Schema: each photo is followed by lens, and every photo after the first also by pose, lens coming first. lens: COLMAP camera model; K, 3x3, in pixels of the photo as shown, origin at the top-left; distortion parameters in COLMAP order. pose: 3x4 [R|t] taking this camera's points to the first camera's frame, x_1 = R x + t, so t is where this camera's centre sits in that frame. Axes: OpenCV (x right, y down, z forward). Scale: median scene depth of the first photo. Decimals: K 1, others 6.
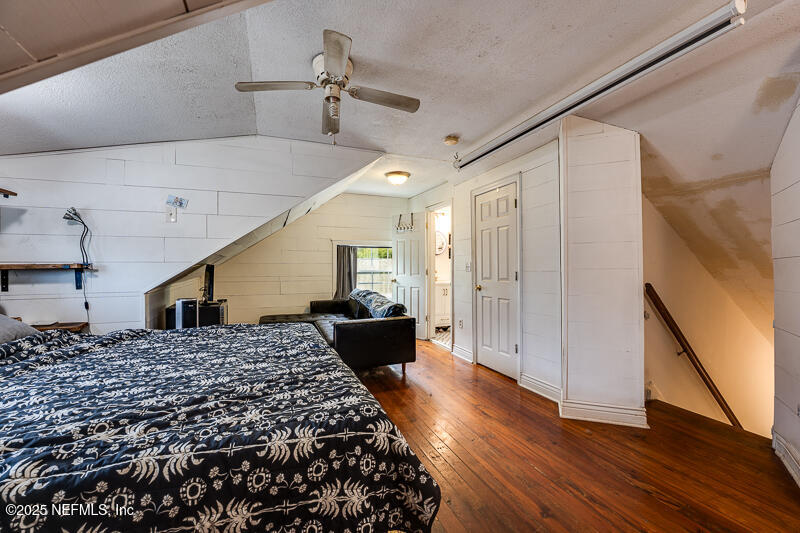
lens RADIAL K [[328.1, 0, 401.3], [0, 328.1, 267.9], [0, 0, 1]] dist [-0.025137, 0.001907]
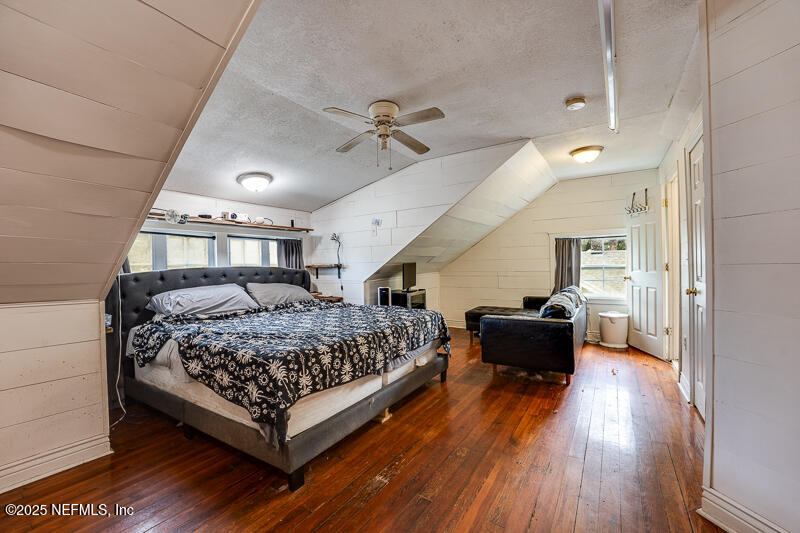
lens RADIAL K [[328.1, 0, 399.7], [0, 328.1, 266.7], [0, 0, 1]] dist [-0.025137, 0.001907]
pose [[0.573775, -0.005389, -0.818995, 0.623603], [0.016217, 0.999857, 0.004782, -0.002069], [0.818853, -0.016026, 0.573780, 0.209725]]
